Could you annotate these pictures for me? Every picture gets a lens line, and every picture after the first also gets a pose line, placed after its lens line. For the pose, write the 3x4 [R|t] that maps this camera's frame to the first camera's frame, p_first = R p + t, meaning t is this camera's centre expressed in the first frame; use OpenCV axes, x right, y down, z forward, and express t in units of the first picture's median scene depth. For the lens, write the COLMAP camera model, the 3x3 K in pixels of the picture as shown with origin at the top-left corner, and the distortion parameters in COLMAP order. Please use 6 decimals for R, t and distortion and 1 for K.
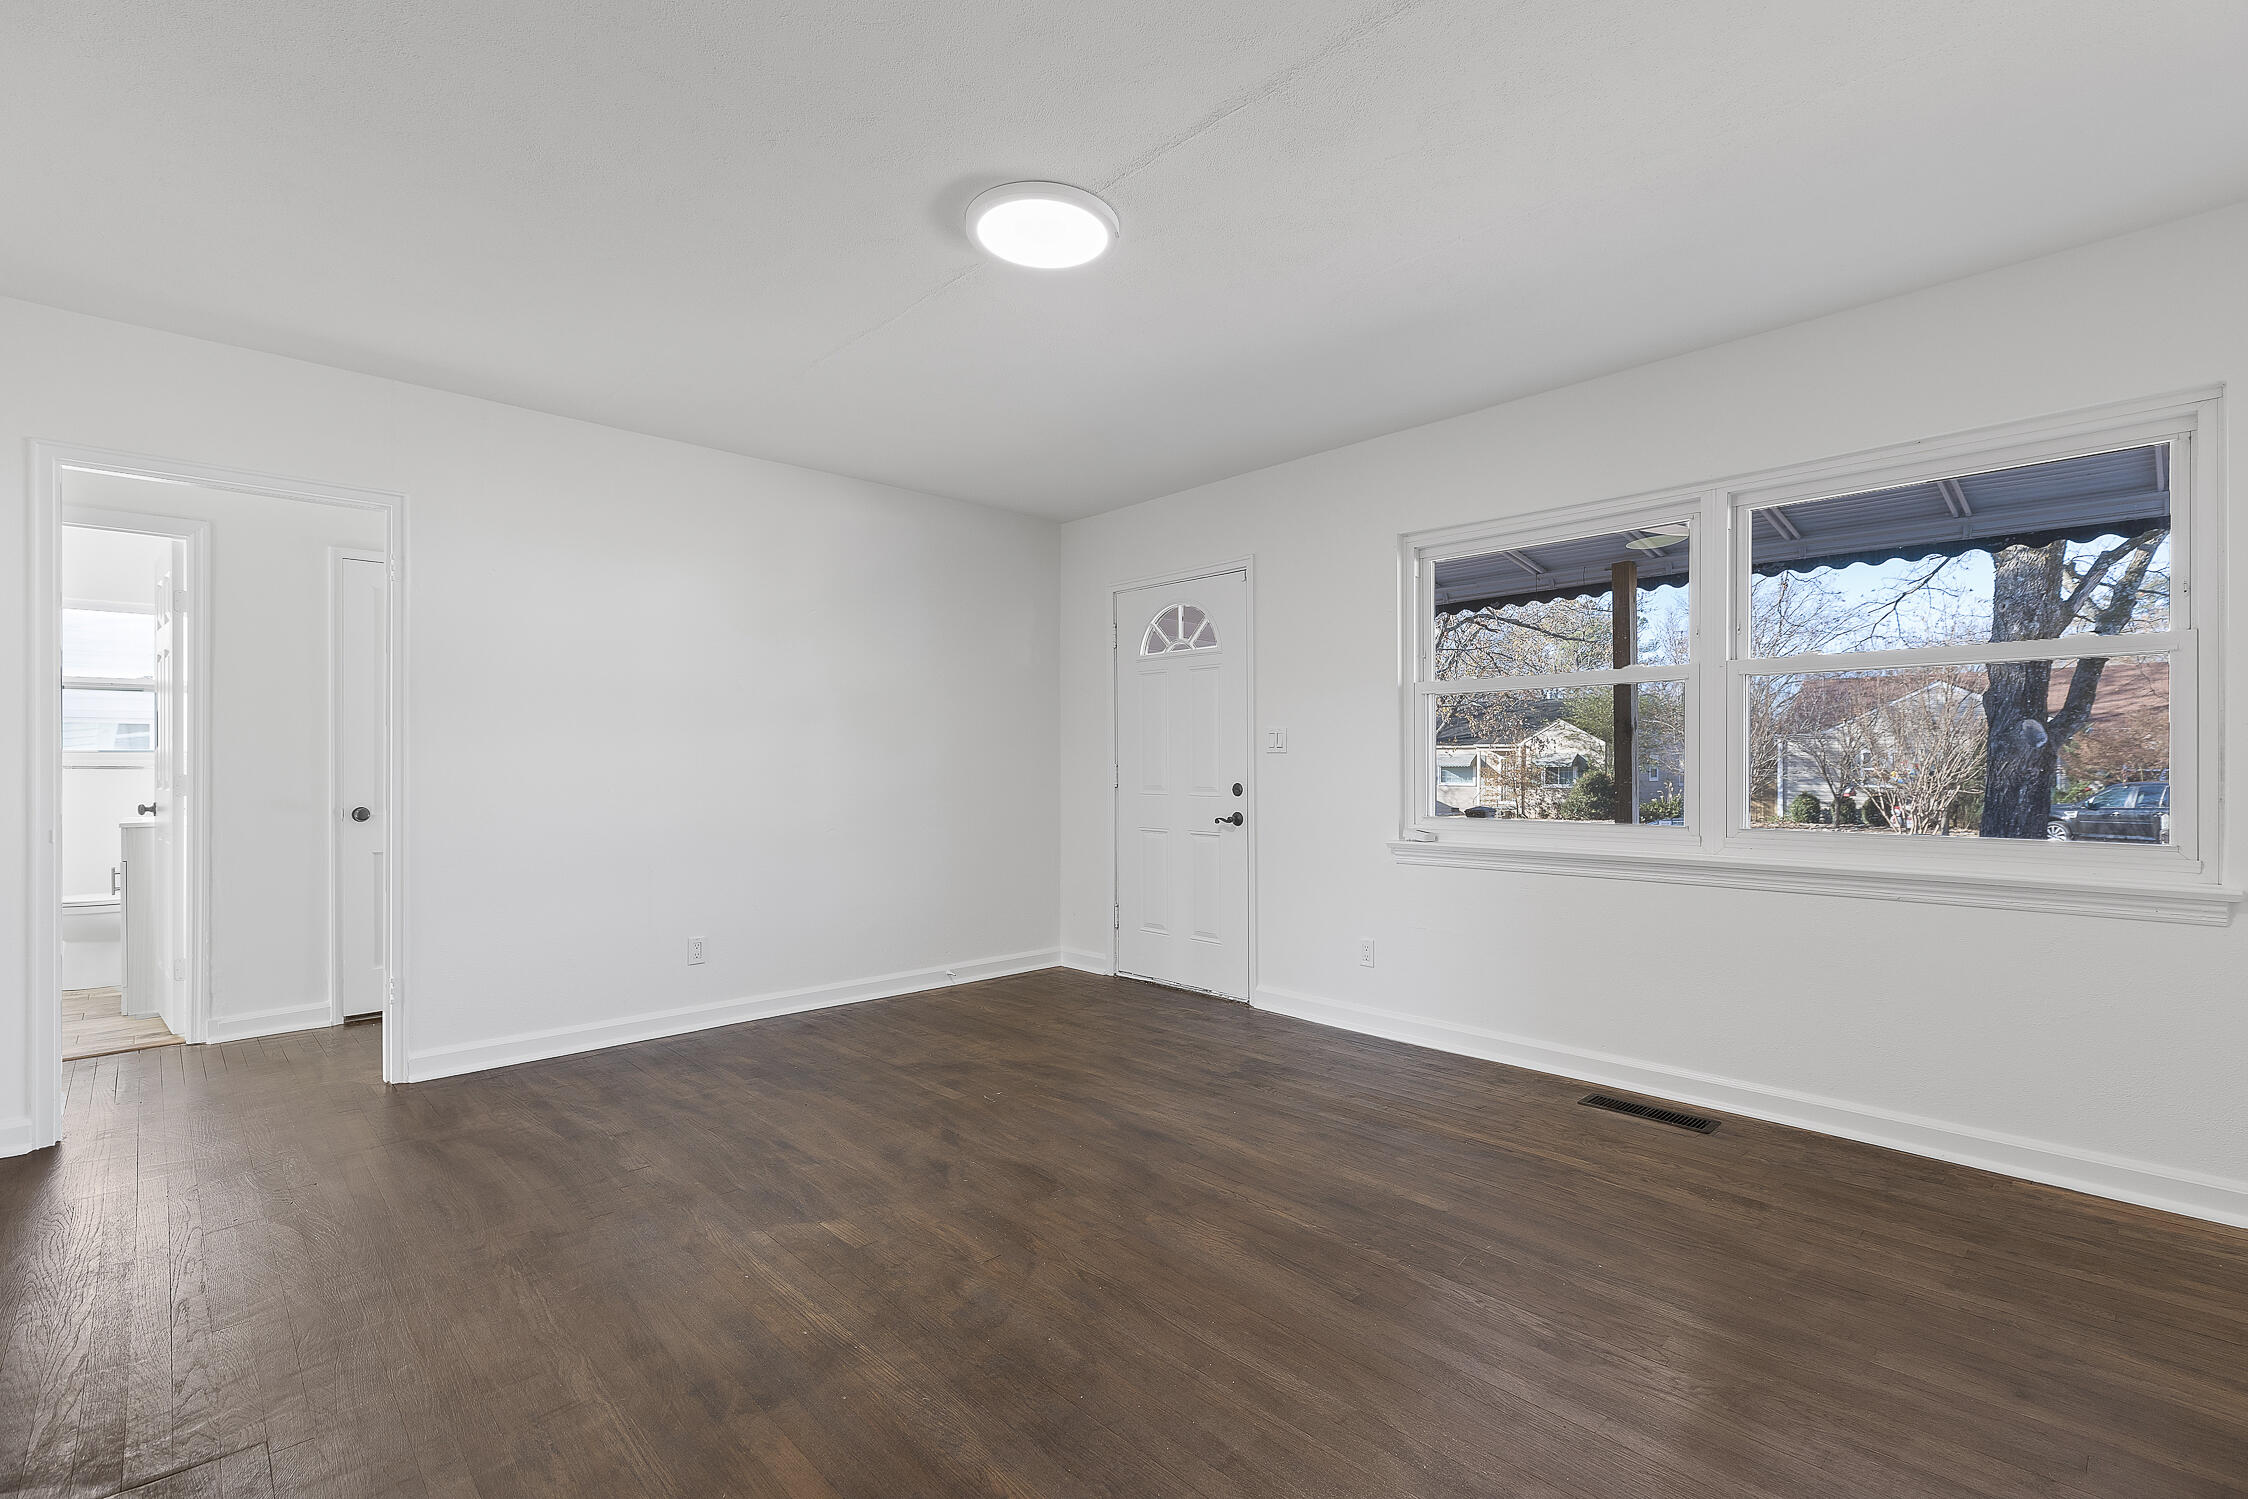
lens RADIAL K [[1025.8, 0, 1134.6], [0, 1025.8, 763.7], [0, 0, 1]] dist [0.001470, 0.000113]
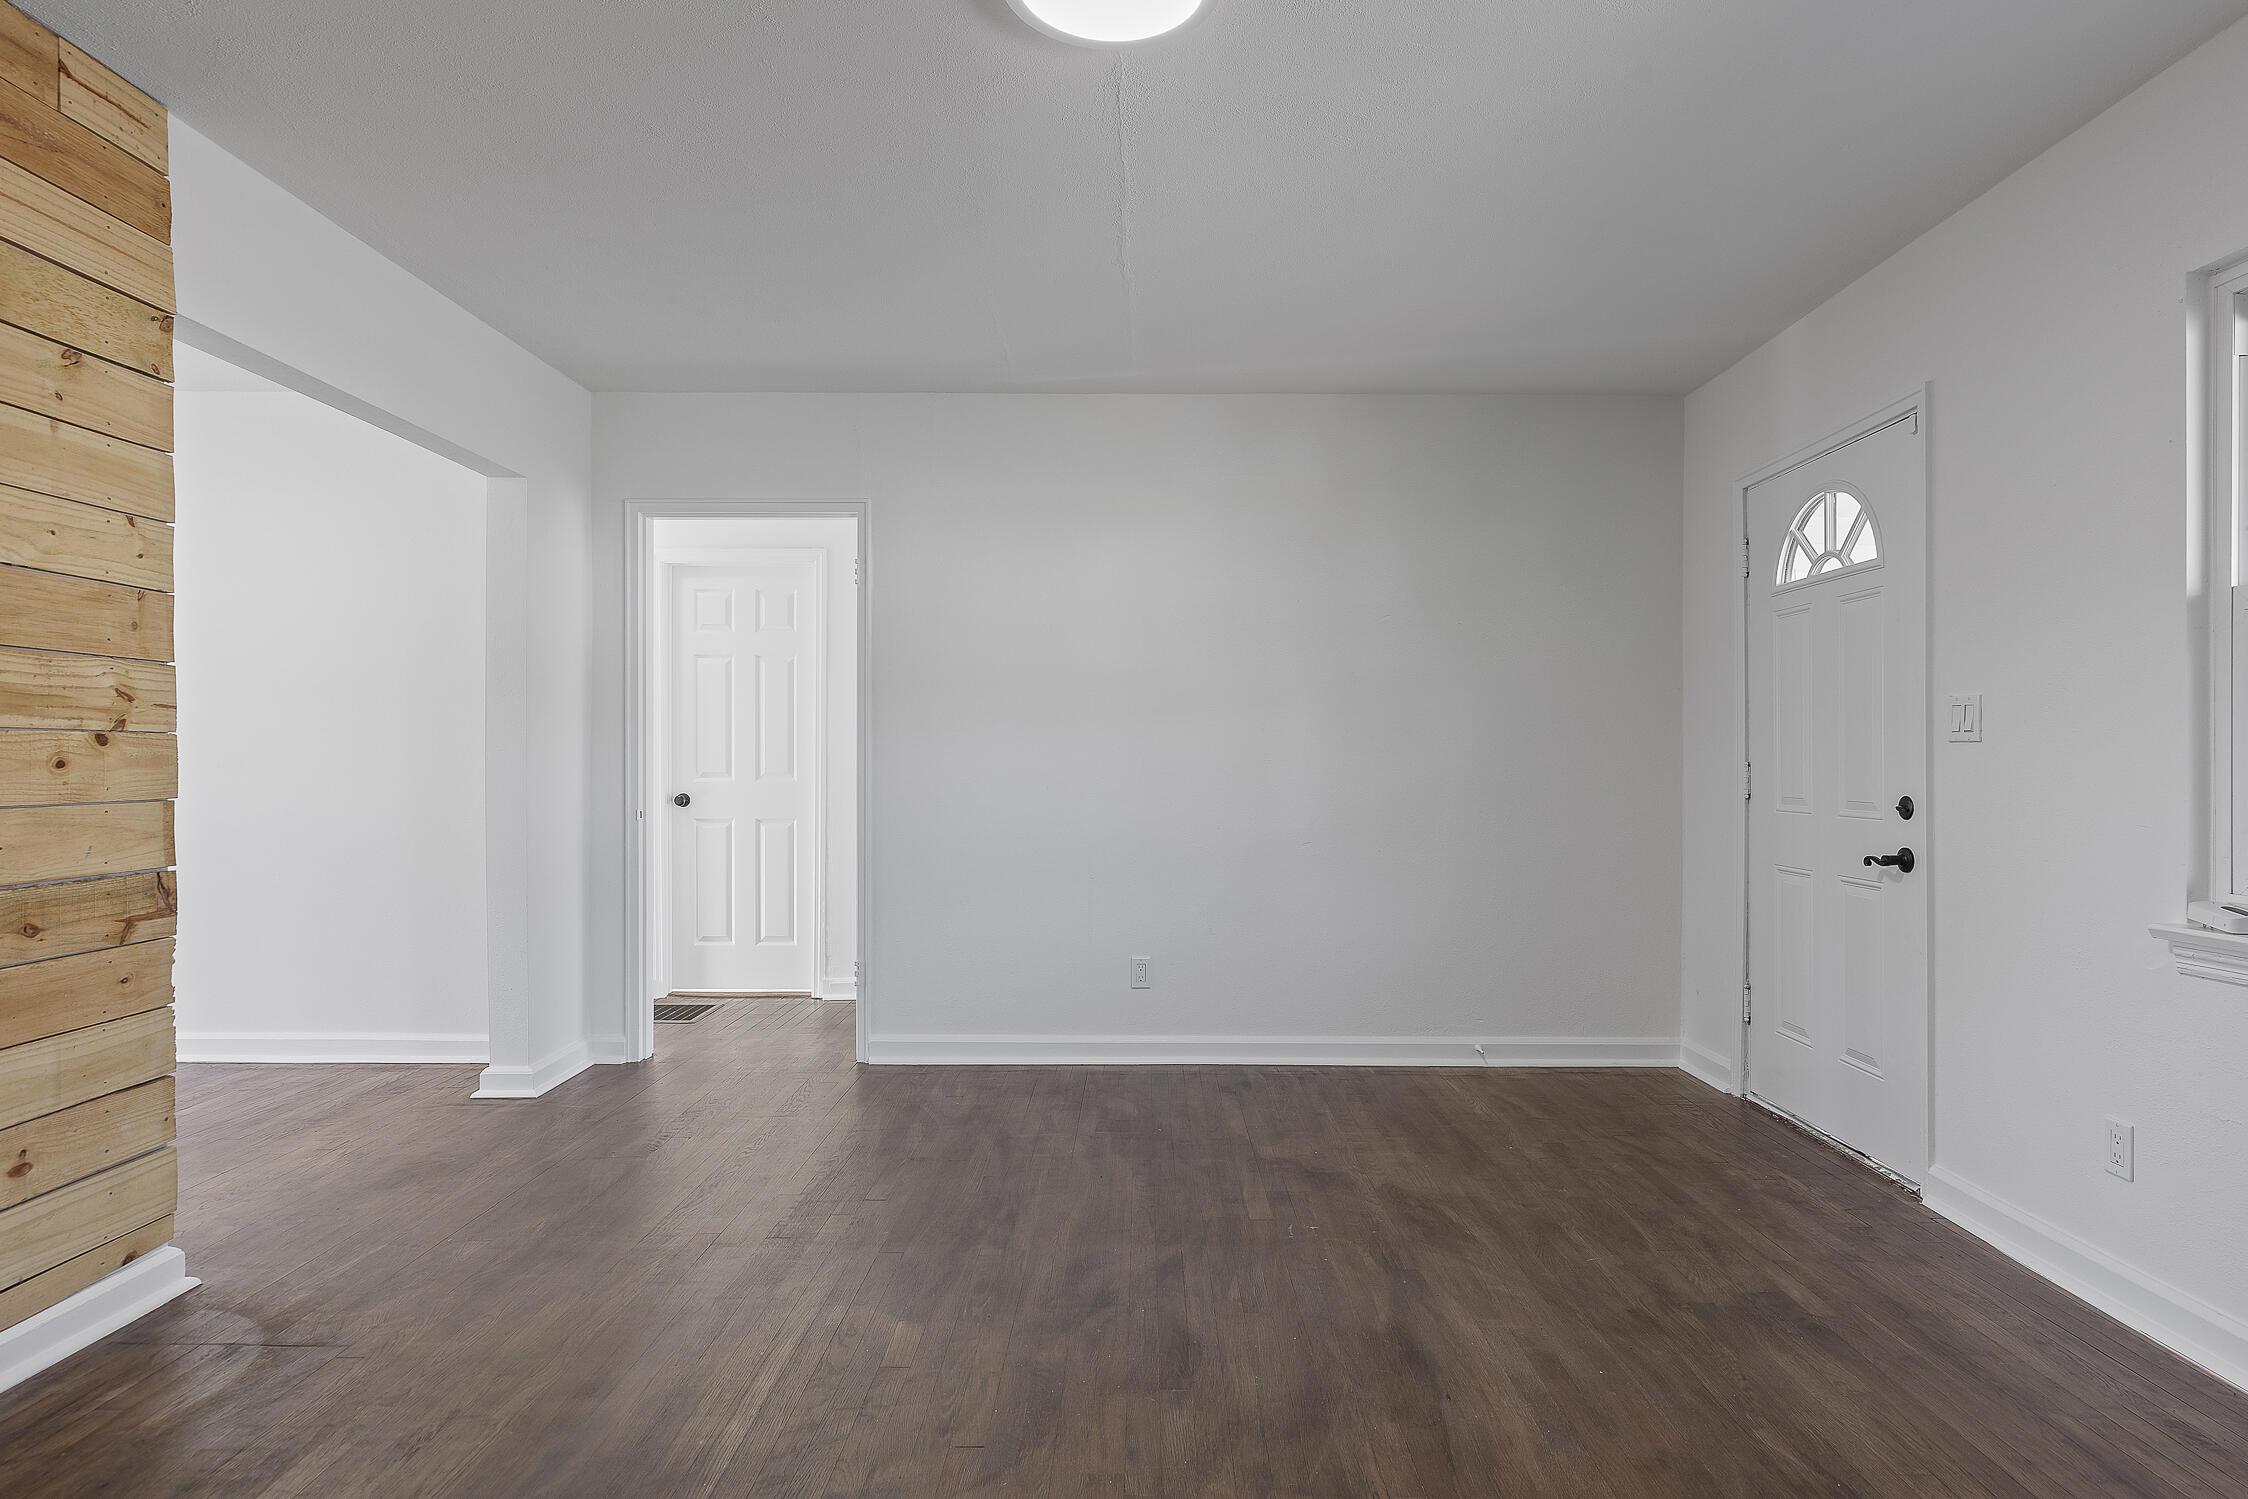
lens RADIAL K [[1214.8, 0, 1133.7], [0, 1214.8, 764.6], [0, 0, 1]] dist [-0.001678, 0.000016]
pose [[0.715646, 0.005812, -0.698439, 0.324605], [-0.003518, 0.999983, 0.004716, 0.000013], [0.698455, -0.000918, 0.715654, 0.286802]]
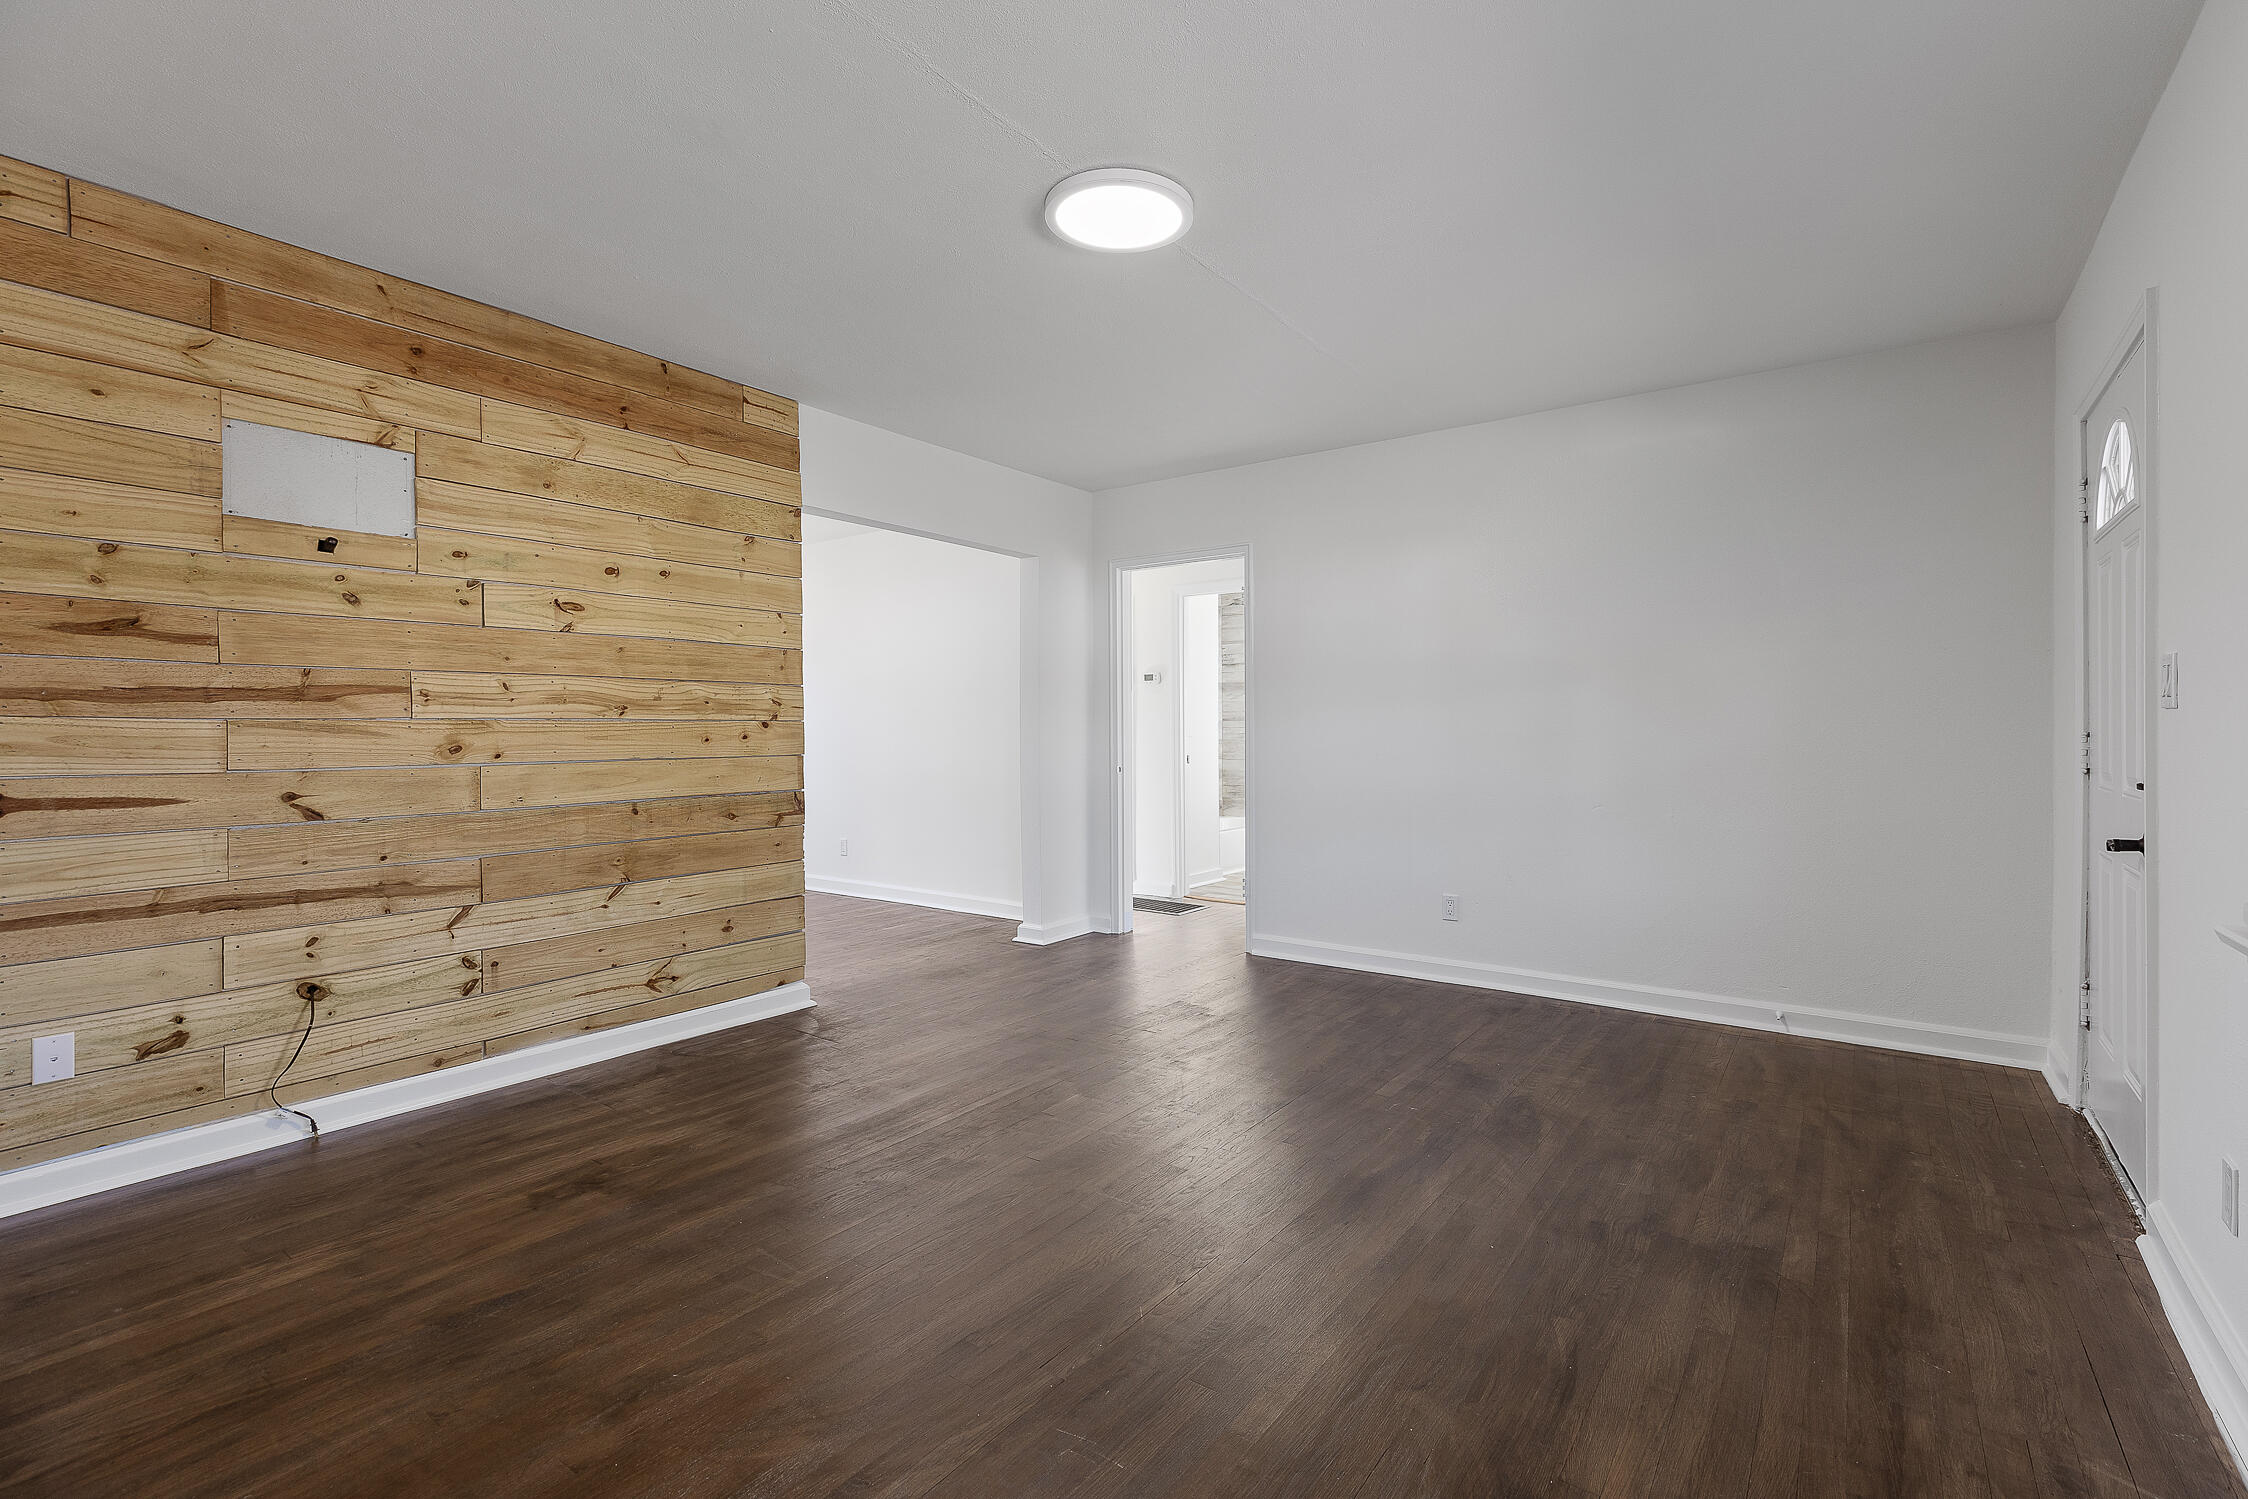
lens RADIAL K [[1007.9, 0, 1121.6], [0, 1007.9, 742.7], [0, 0, 1]] dist [0.000136, -0.000460]
pose [[0.162985, 0.011925, -0.986556, 0.606130], [0.001866, 0.999921, 0.012395, -0.001796], [0.986627, -0.003861, 0.162950, 0.555462]]
